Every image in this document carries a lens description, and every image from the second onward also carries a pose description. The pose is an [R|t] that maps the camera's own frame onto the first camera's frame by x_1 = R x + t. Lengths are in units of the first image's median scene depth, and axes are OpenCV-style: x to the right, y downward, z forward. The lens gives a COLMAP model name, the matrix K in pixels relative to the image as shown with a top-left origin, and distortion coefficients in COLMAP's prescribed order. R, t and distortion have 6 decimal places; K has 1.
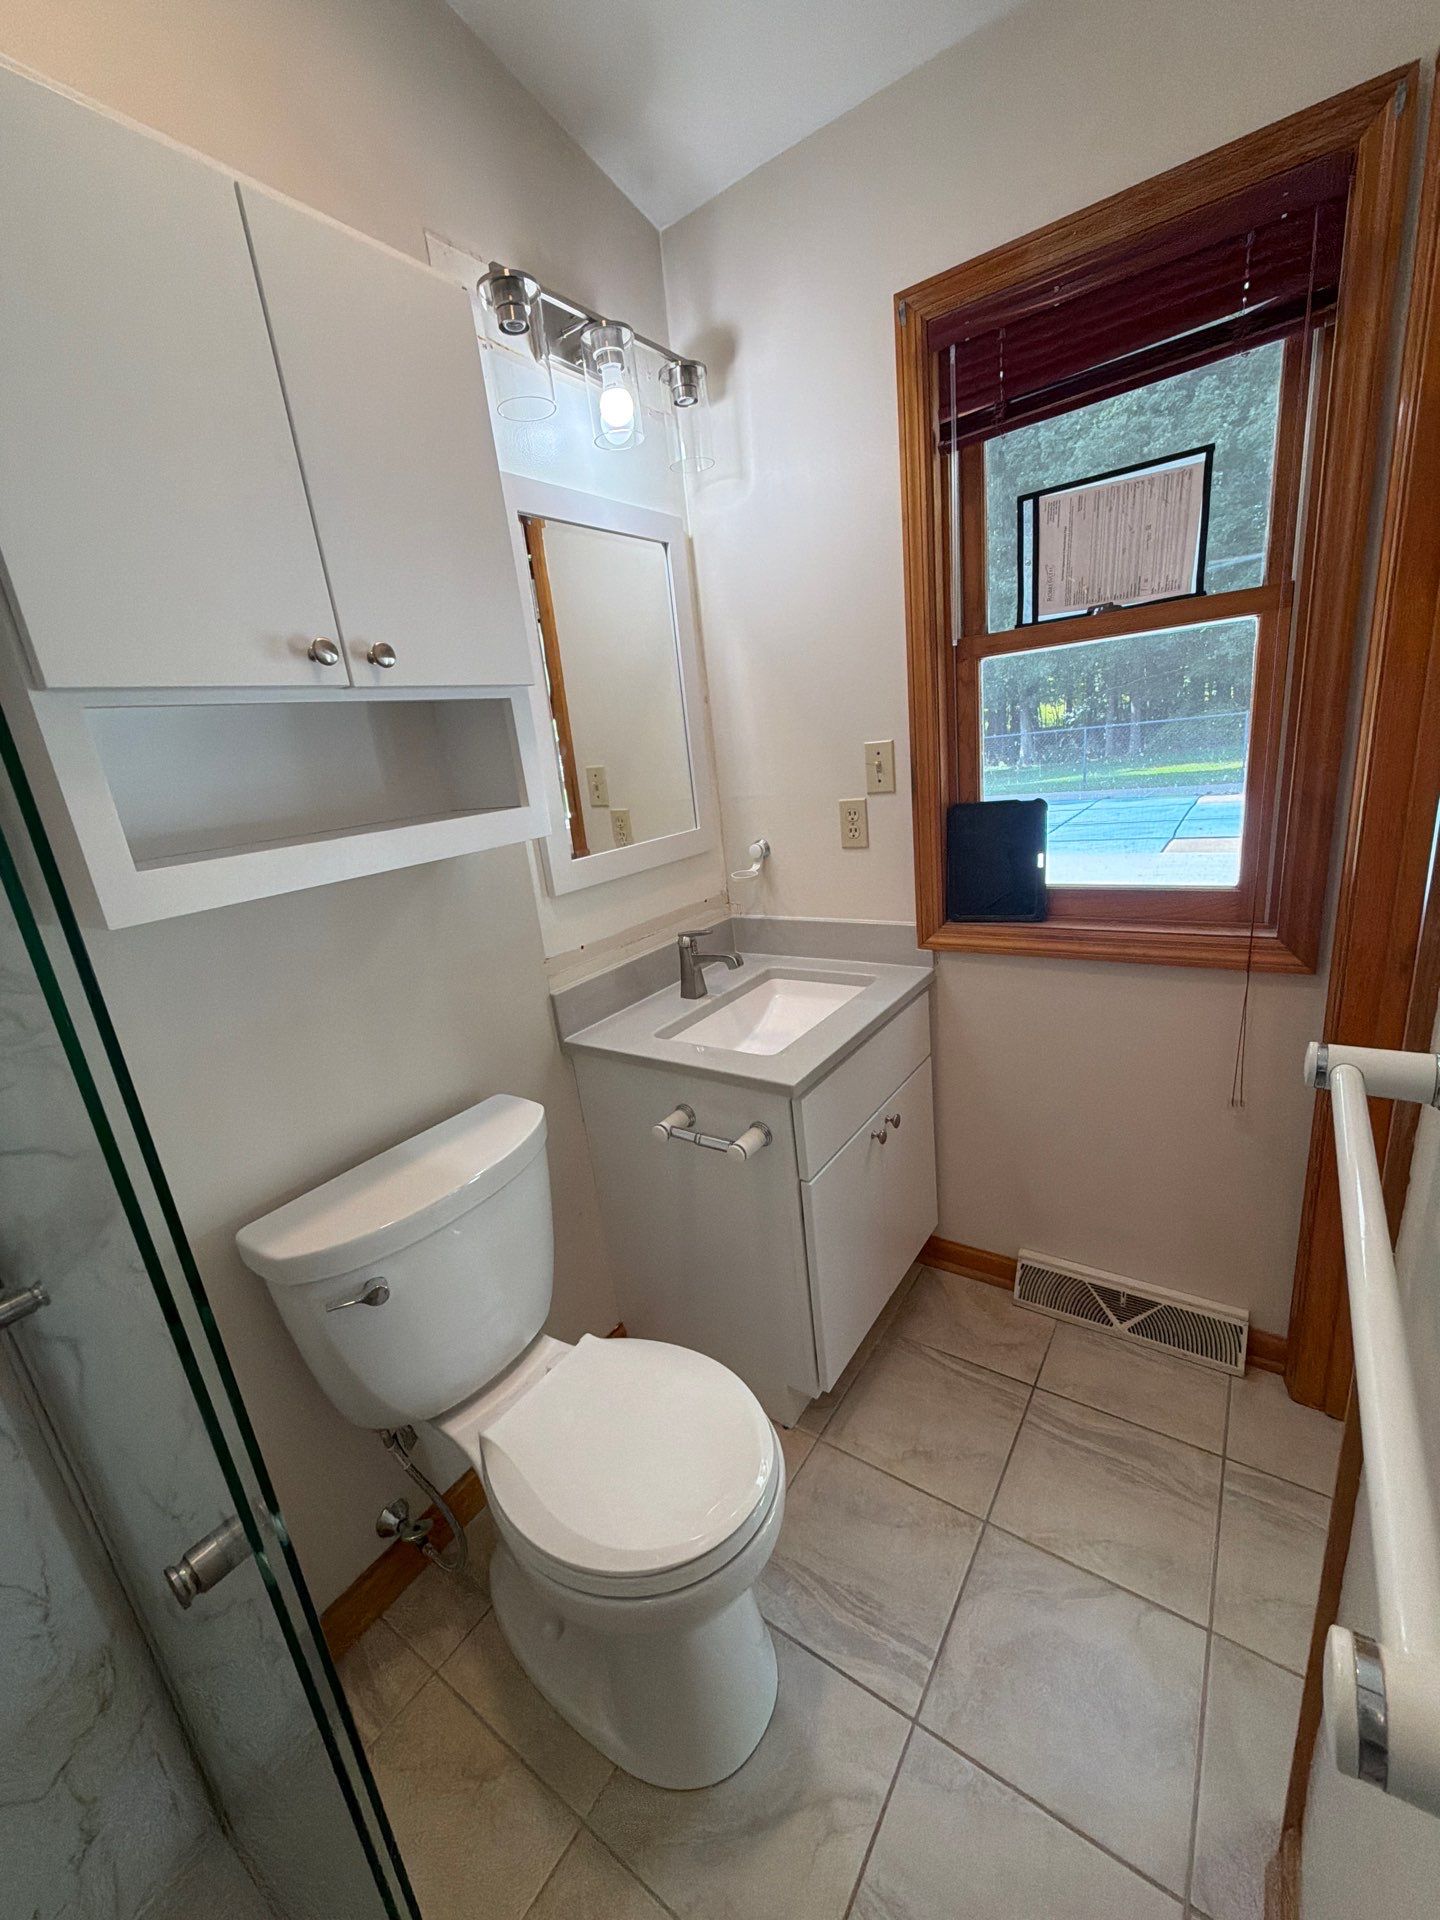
lens RADIAL K [[762.4, 0, 723.5], [0, 762.4, 962.2], [0, 0, 1]] dist [-0.000493, -0.000394]
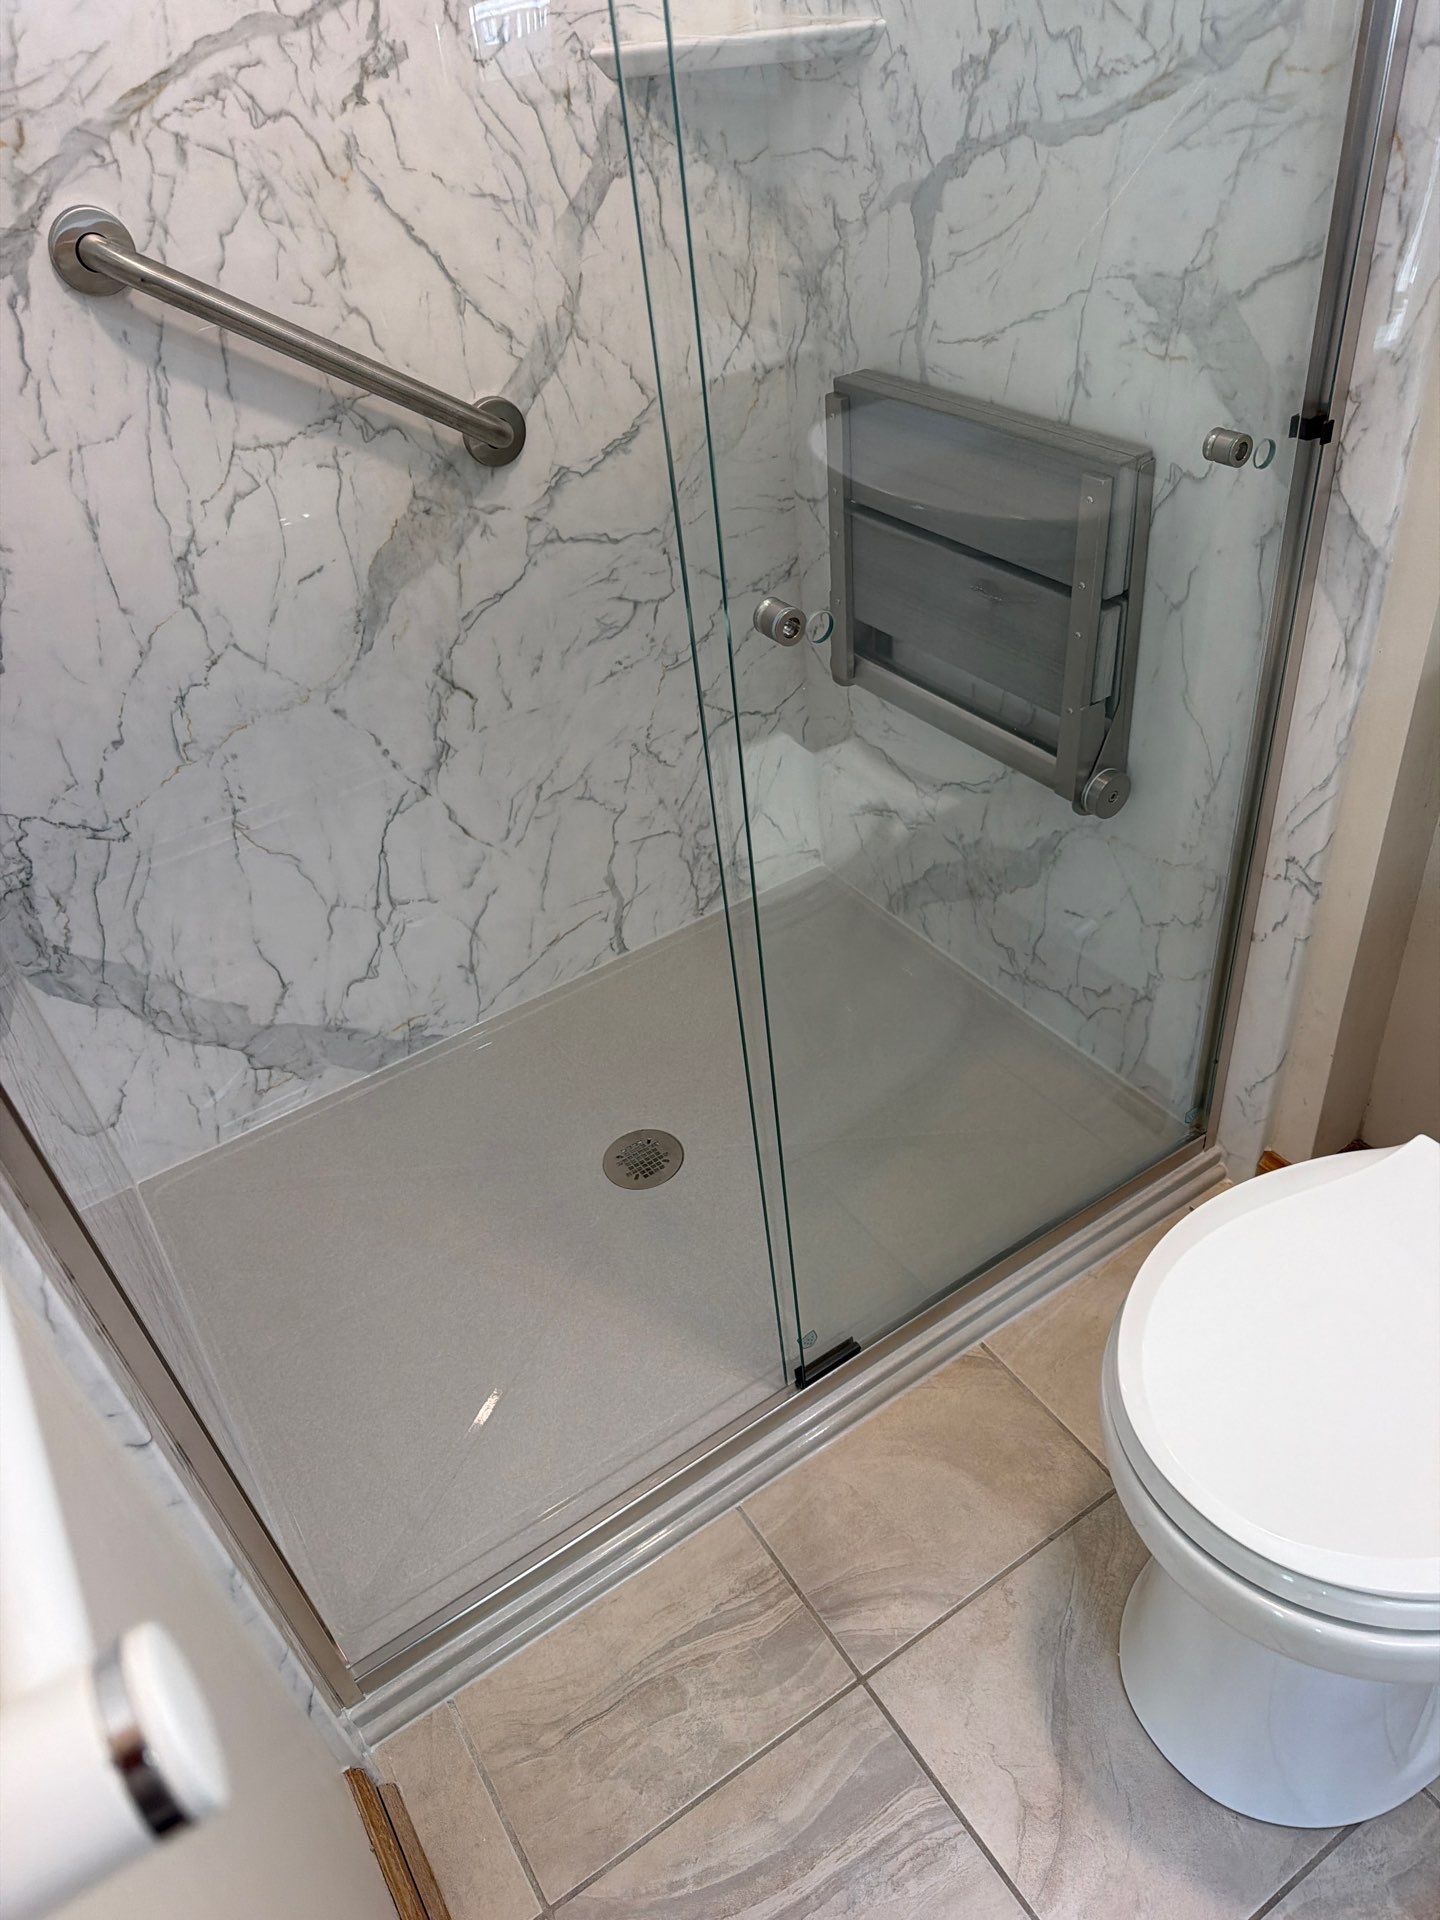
lens RADIAL K [[1355.0, 0, 720.0], [0, 1355.0, 960.0], [0, 0, 1]] dist [0.031199, -0.043214]
pose [[-0.364209, 0.684415, -0.631607, 0.347965], [-0.118195, 0.638734, 0.760295, -0.151818], [0.923787, 0.351559, -0.151738, 0.483448]]
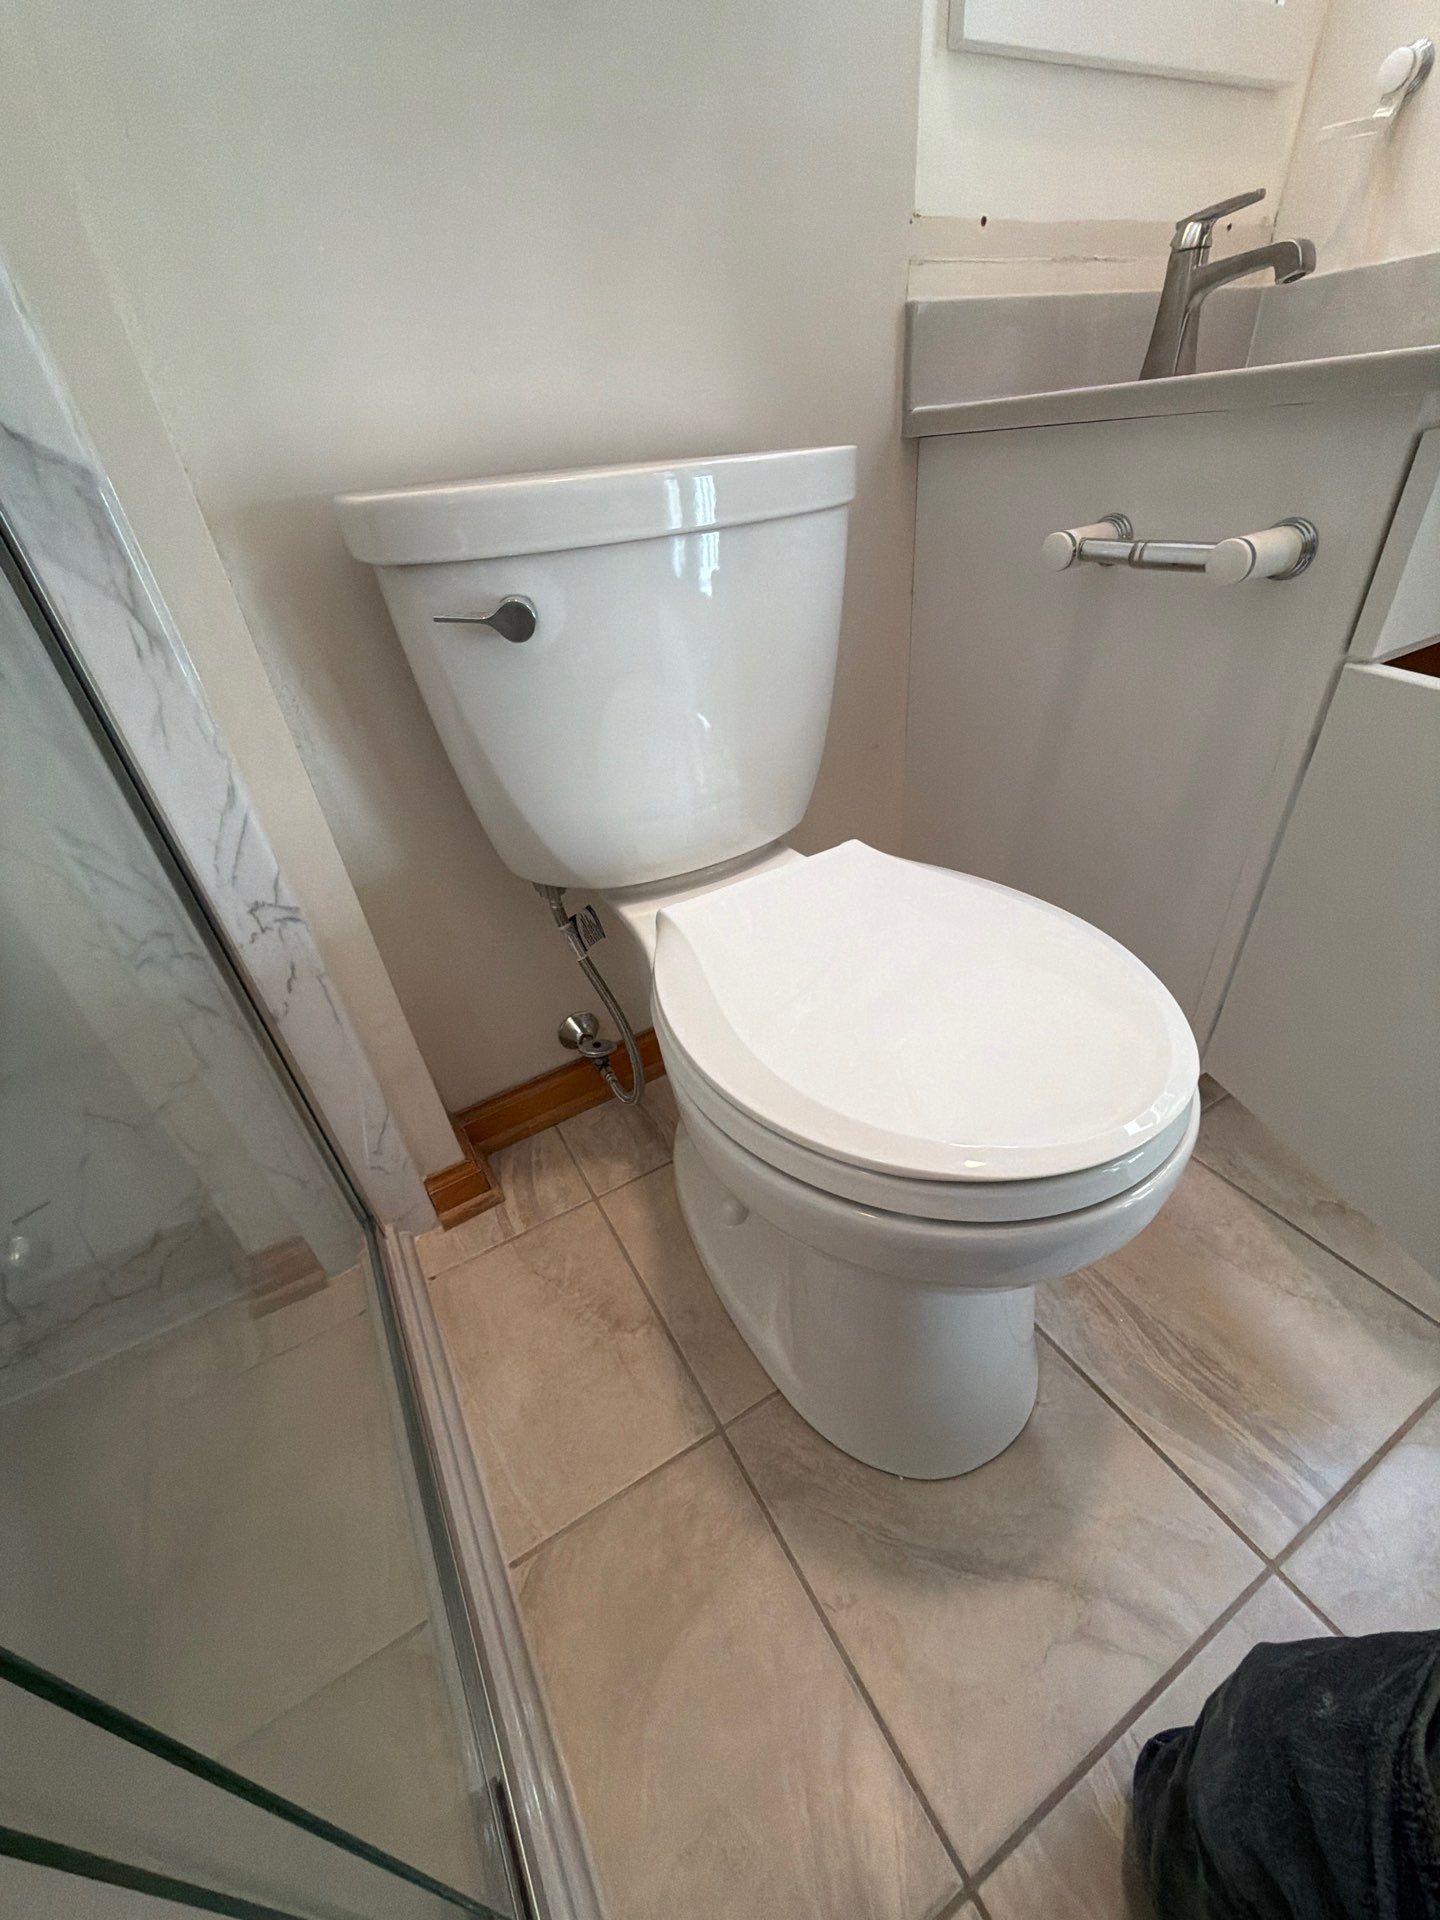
lens RADIAL K [[762.4, 0, 723.5], [0, 762.4, 962.2], [0, 0, 1]] dist [-0.000493, -0.000394]
pose [[0.905663, 0.264378, -0.331481, -0.043722], [-0.129828, 0.917159, 0.376781, 0.328398], [0.403633, -0.298201, 0.864960, 0.372097]]
